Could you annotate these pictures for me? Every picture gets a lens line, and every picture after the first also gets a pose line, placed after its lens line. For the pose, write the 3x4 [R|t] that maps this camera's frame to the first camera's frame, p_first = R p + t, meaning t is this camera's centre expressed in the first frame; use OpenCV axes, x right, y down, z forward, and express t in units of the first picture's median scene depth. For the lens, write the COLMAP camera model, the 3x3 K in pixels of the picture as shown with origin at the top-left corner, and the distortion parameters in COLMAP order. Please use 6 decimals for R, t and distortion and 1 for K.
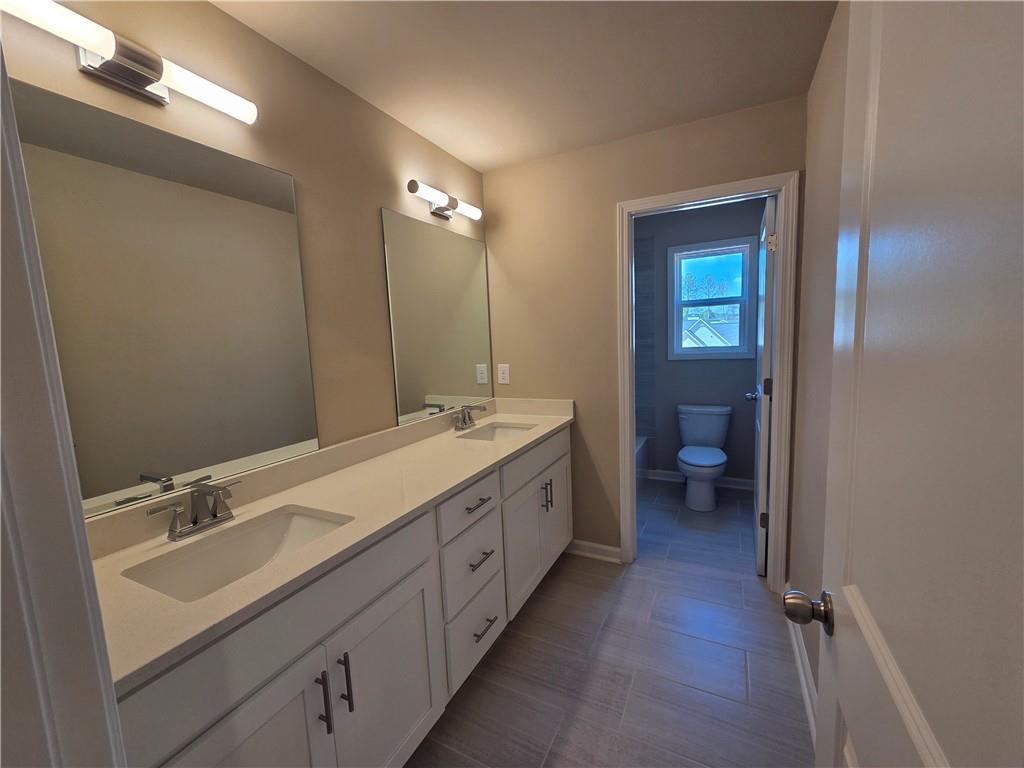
lens RADIAL K [[420.9, 0, 531.2], [0, 420.9, 388.8], [0, 0, 1]] dist [0.005663, -0.000652]
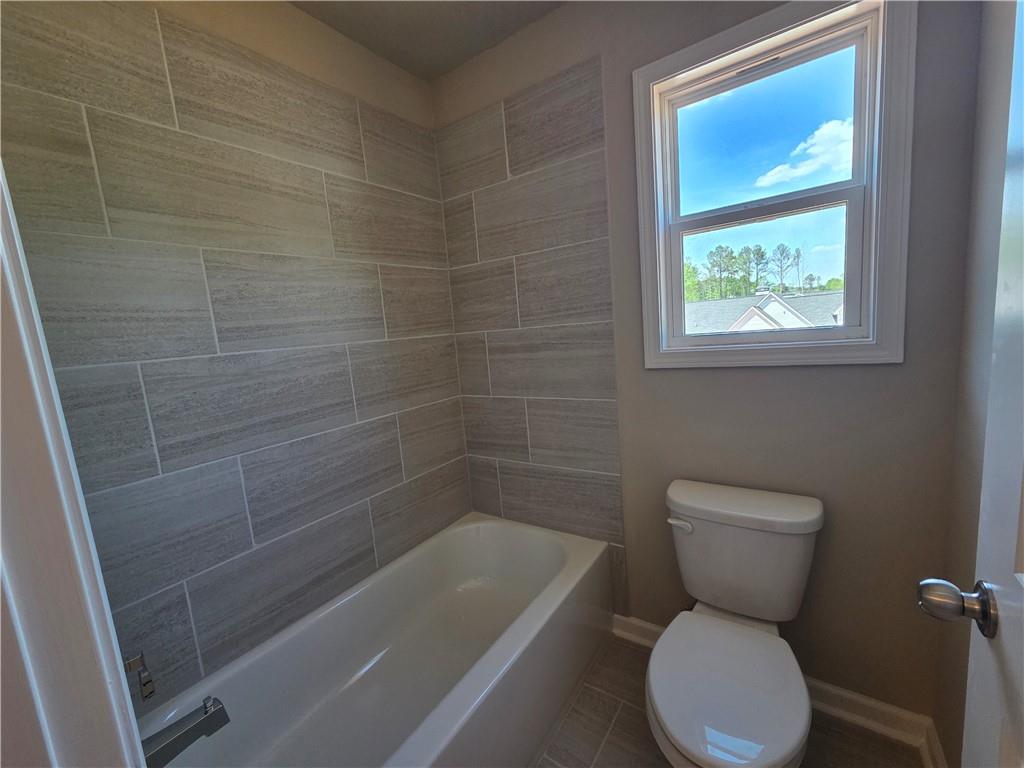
lens RADIAL K [[420.9, 0, 513.5], [0, 420.9, 383.8], [0, 0, 1]] dist [0.005663, -0.000652]
pose [[0.985935, -0.013187, -0.166611, 0.274282], [0.017061, 0.999616, 0.021841, -0.065981], [0.166259, -0.024376, 0.985781, 0.597004]]
